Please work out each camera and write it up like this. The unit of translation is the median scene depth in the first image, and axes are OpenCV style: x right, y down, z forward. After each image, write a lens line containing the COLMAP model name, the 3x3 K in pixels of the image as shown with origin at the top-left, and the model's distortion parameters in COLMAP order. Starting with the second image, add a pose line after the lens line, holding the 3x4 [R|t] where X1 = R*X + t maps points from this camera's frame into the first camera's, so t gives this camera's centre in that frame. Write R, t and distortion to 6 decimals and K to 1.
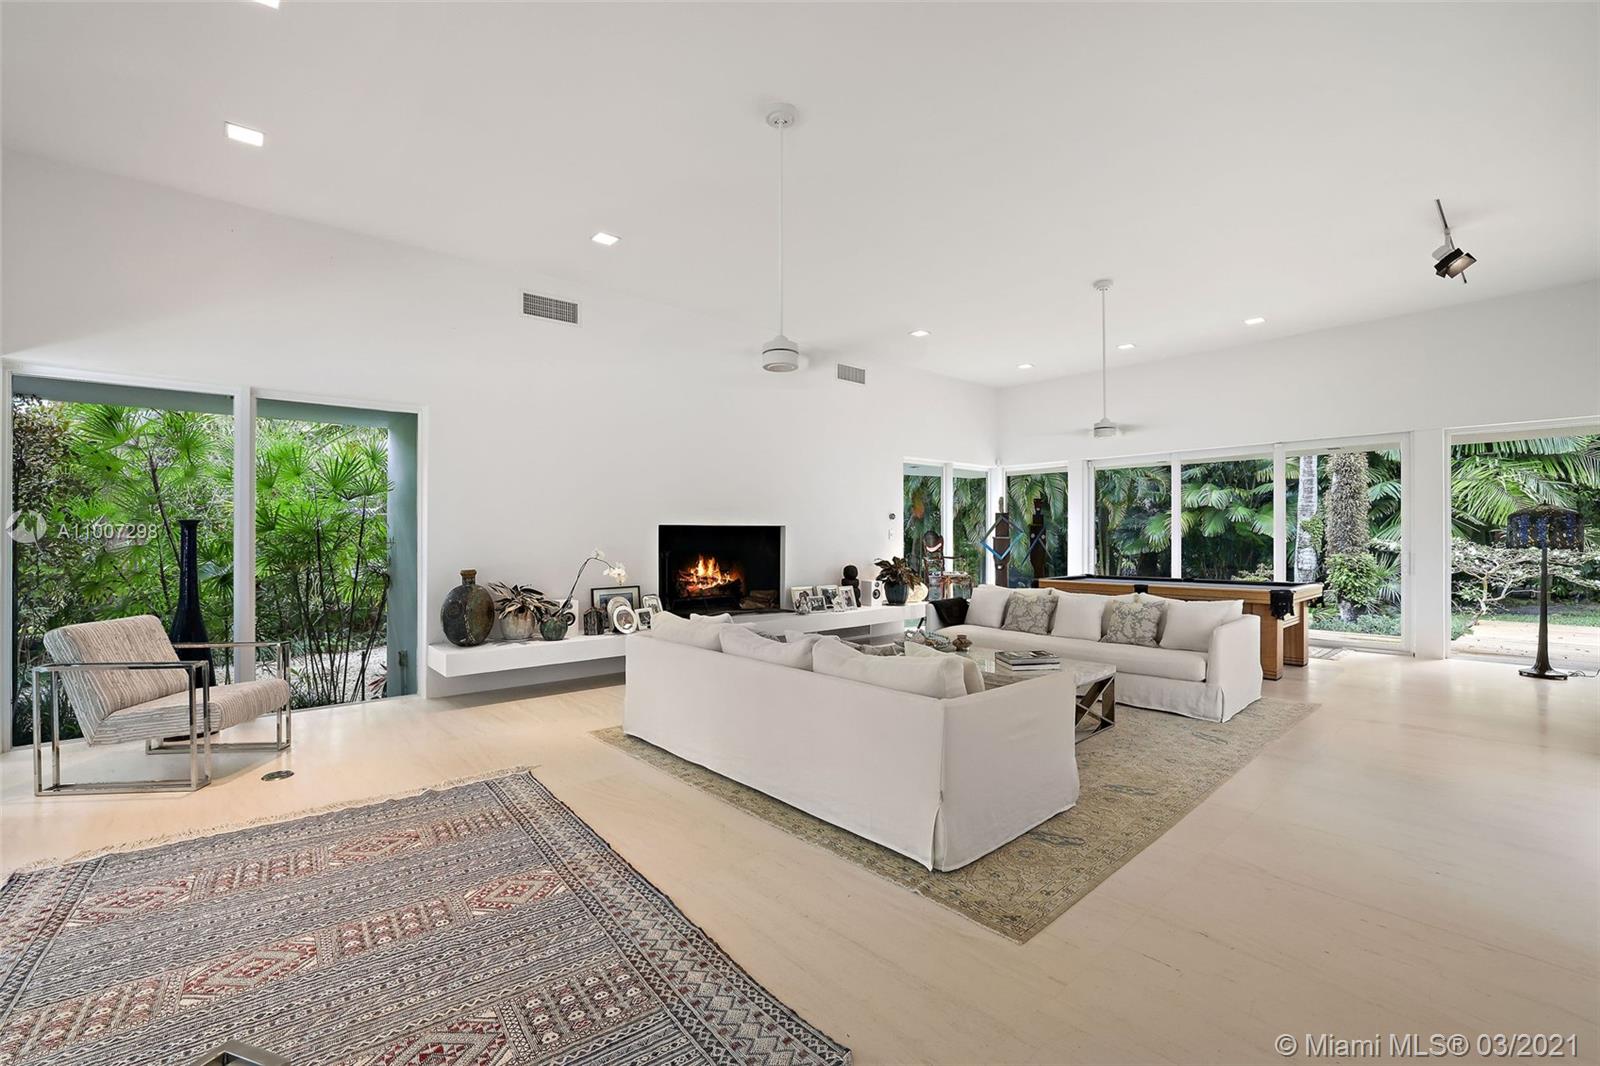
lens RADIAL K [[675.6, 0, 791.1], [0, 675.6, 542.3], [0, 0, 1]] dist [-0.031008, 0.005446]
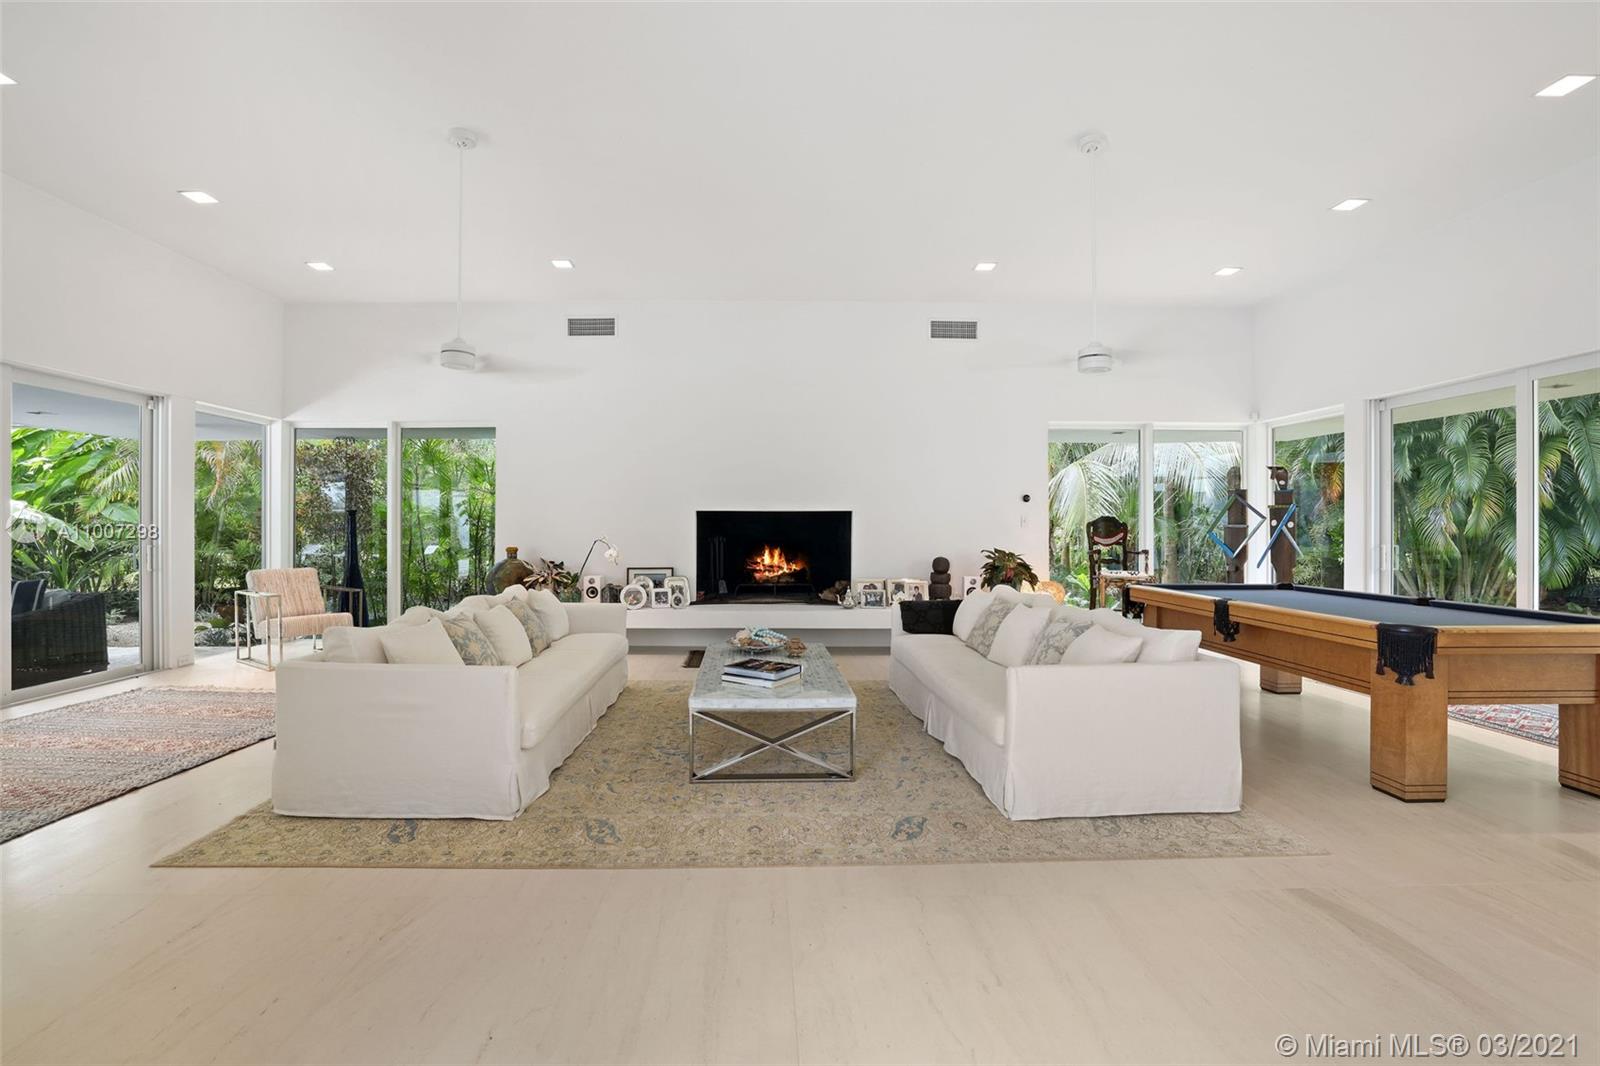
lens RADIAL K [[675.6, 0, 764.3], [0, 675.6, 560.4], [0, 0, 1]] dist [-0.031008, 0.005446]
pose [[0.757521, 0.033933, -0.651929, 0.522736], [-0.007260, 0.999024, 0.043563, 0.003258], [0.652771, -0.028267, 0.757028, 0.233768]]
